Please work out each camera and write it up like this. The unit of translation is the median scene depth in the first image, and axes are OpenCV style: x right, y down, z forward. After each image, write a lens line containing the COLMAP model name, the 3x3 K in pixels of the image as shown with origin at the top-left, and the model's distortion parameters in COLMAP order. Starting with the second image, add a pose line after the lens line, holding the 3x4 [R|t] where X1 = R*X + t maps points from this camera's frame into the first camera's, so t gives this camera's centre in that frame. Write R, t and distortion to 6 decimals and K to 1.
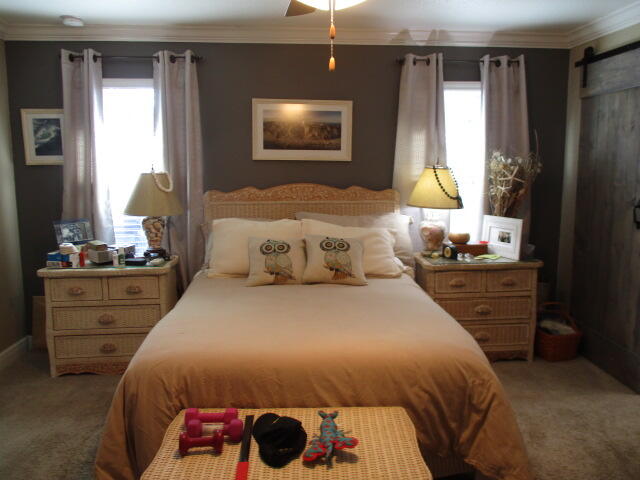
lens RADIAL K [[528.9, 0, 329.0], [0, 528.9, 229.0], [0, 0, 1]] dist [-0.038302, 0.004751]
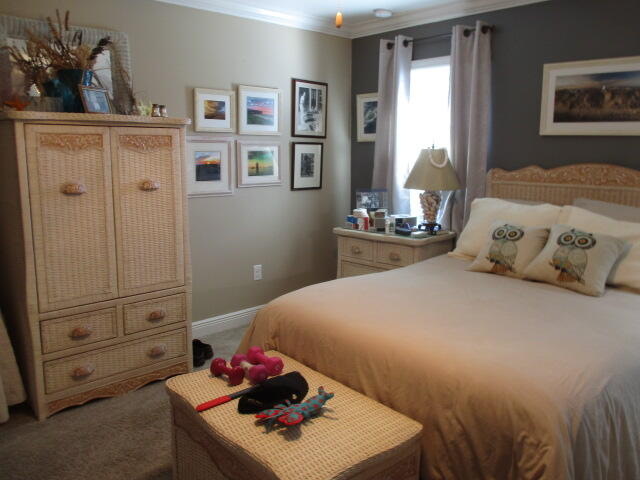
lens RADIAL K [[528.9, 0, 328.8], [0, 528.9, 228.6], [0, 0, 1]] dist [-0.038302, 0.004751]
pose [[0.626773, 0.118205, -0.770184, 0.349519], [-0.097033, 0.992573, 0.073371, -0.007603], [0.773137, 0.028746, 0.633588, 0.194089]]
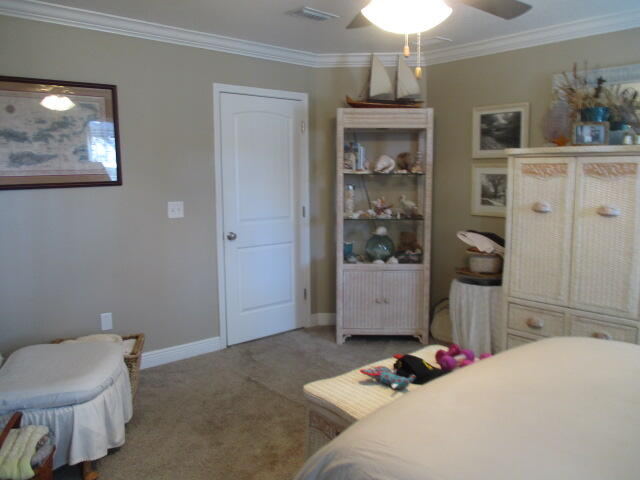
lens RADIAL K [[528.9, 0, 344.8], [0, 528.9, 235.0], [0, 0, 1]] dist [-0.038302, 0.004751]
pose [[-0.789330, 0.068328, -0.610155, 0.389155], [-0.076337, 0.975155, 0.207956, -0.089507], [0.609205, 0.210723, -0.764503, 0.858710]]
